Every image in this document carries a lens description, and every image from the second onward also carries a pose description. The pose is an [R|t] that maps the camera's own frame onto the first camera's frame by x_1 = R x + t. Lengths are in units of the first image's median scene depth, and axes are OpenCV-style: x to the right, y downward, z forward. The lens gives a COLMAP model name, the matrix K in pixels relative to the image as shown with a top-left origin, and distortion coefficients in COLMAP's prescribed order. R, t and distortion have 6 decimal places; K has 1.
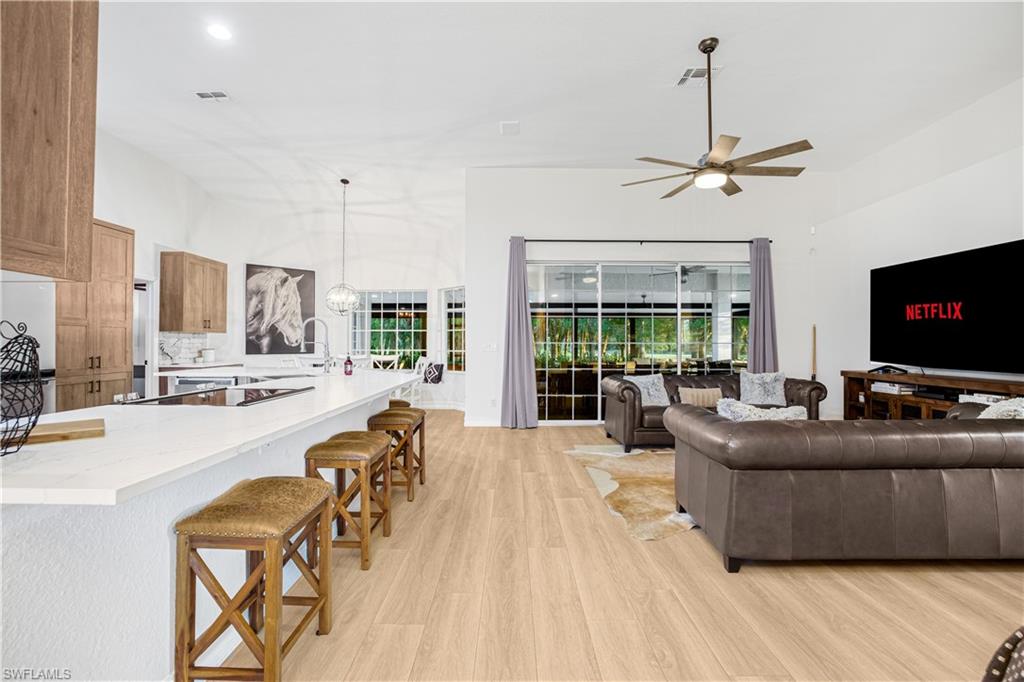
lens RADIAL K [[438.8, 0, 512.0], [0, 438.8, 341.0], [0, 0, 1]] dist [-0.055358, 0.018707]
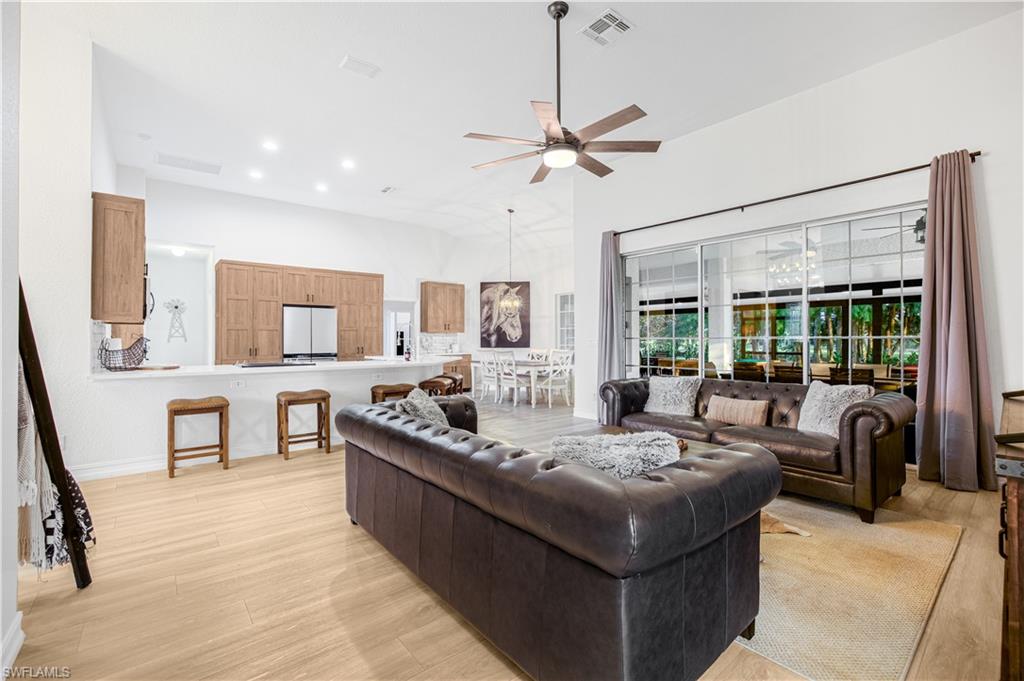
lens RADIAL K [[442.3, 0, 512.3], [0, 442.3, 333.8], [0, 0, 1]] dist [-0.056541, 0.019597]
pose [[0.643400, -0.012032, -0.765435, 0.571025], [0.007877, 0.999928, -0.009096, 0.000529], [0.765489, -0.000177, 0.643448, 0.170199]]
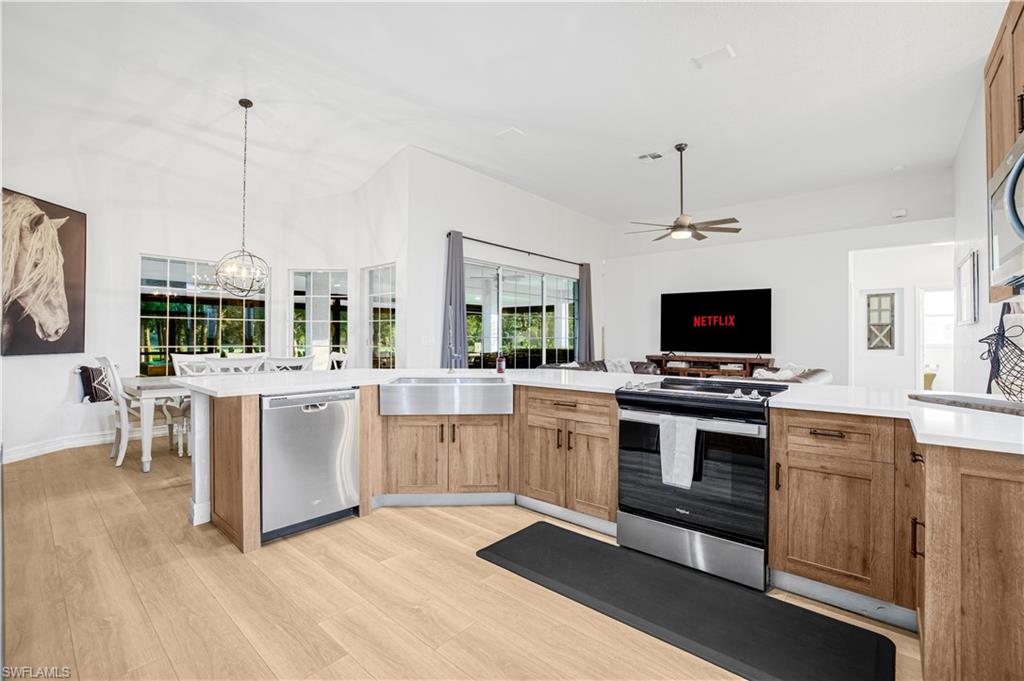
lens RADIAL K [[442.3, 0, 512.3], [0, 442.3, 333.8], [0, 0, 1]] dist [-0.056541, 0.019597]
pose [[0.660788, 0.010238, 0.750503, -0.595592], [-0.007041, 0.999948, -0.007442, 0.002908], [-0.750539, -0.000367, 0.660826, 0.214260]]
